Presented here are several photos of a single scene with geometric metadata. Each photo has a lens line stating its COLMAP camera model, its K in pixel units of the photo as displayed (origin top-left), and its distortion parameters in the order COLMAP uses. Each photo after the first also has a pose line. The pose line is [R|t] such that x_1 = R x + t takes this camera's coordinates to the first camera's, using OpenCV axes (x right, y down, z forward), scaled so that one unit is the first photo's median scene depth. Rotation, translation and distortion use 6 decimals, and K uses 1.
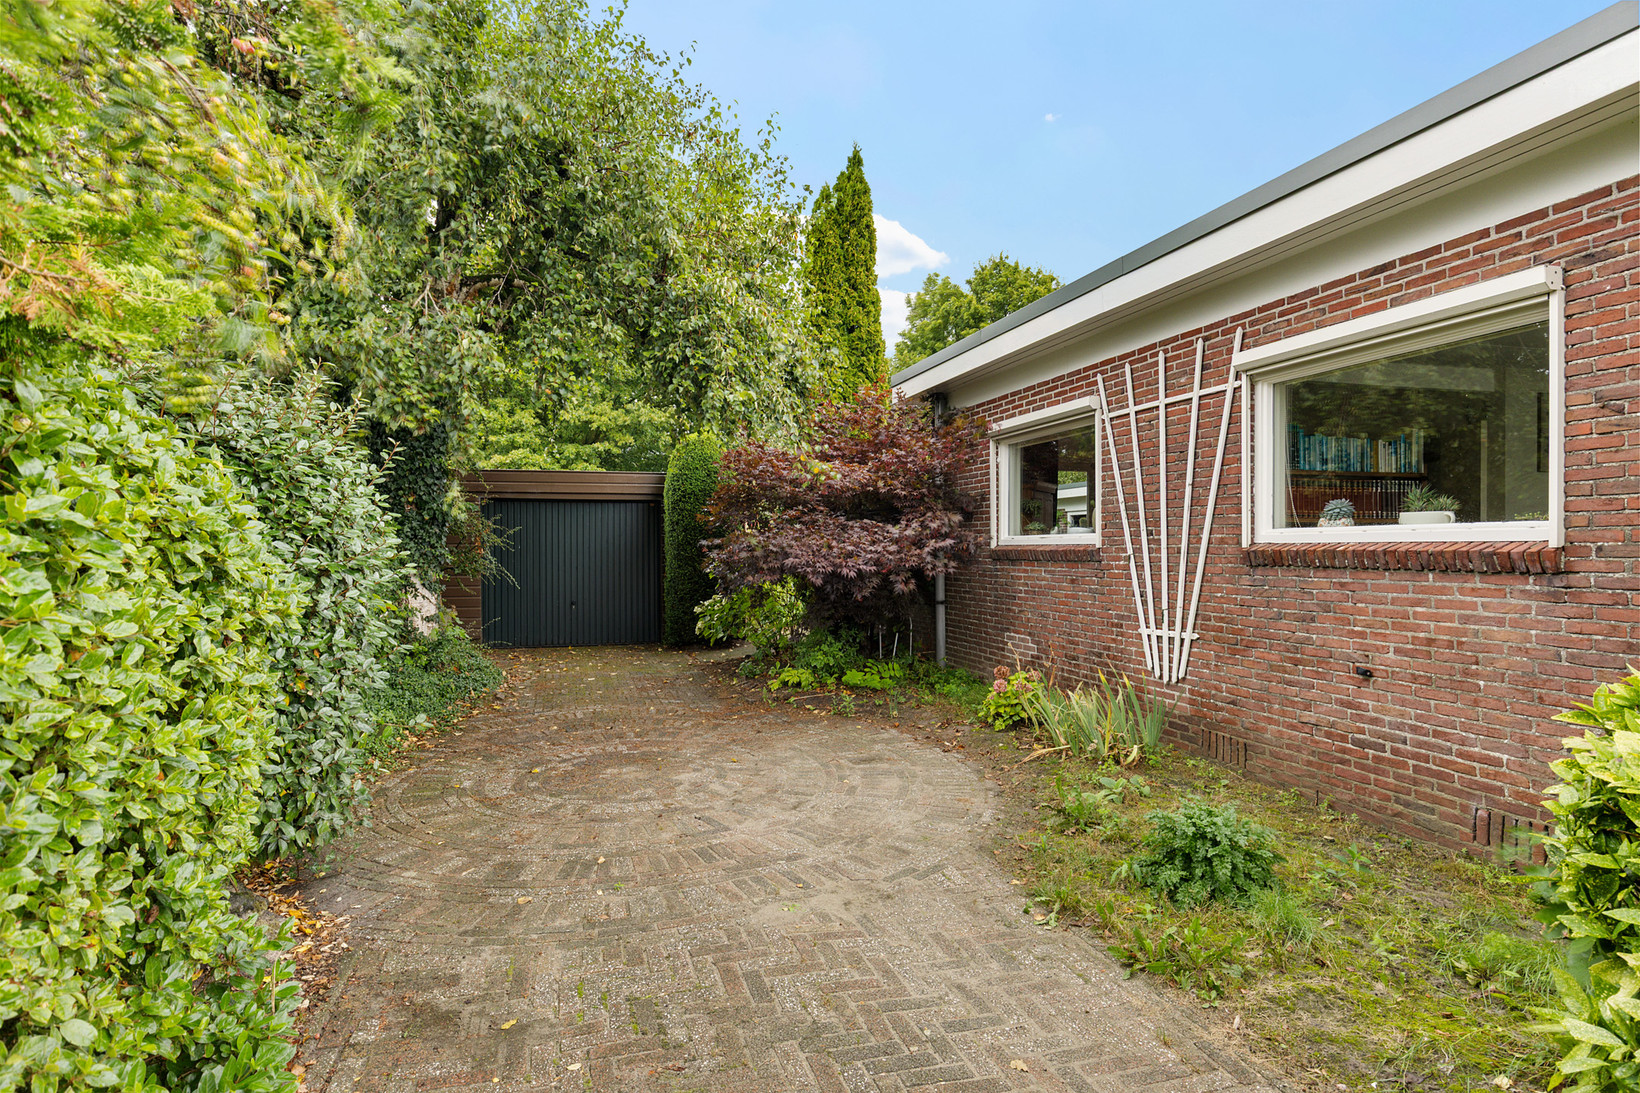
lens RADIAL K [[941.0, 0, 813.1], [0, 941.0, 557.0], [0, 0, 1]] dist [0.004600, 0.000077]
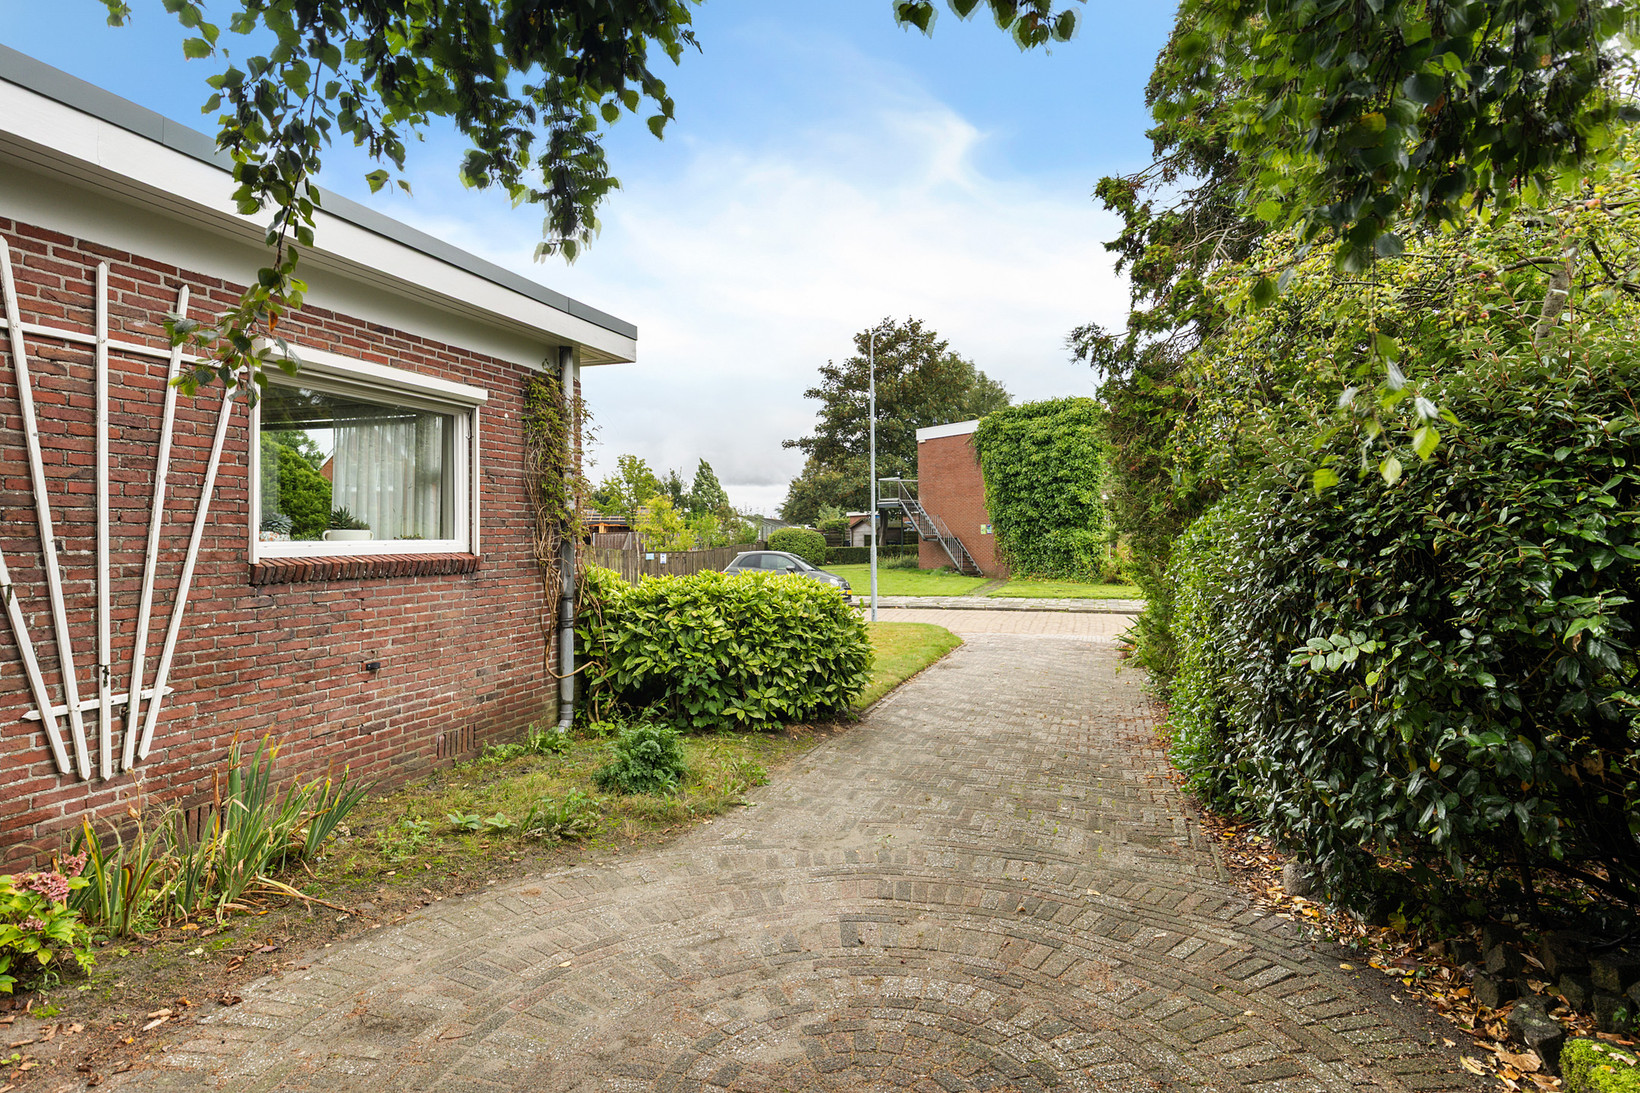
lens RADIAL K [[941.0, 0, 810.7], [0, 941.0, 533.7], [0, 0, 1]] dist [0.004600, 0.000077]
pose [[-0.844104, 0.005184, 0.536154, -0.478162], [0.009059, 0.999948, 0.004595, -0.041043], [-0.536102, 0.008735, -0.844108, 1.622282]]
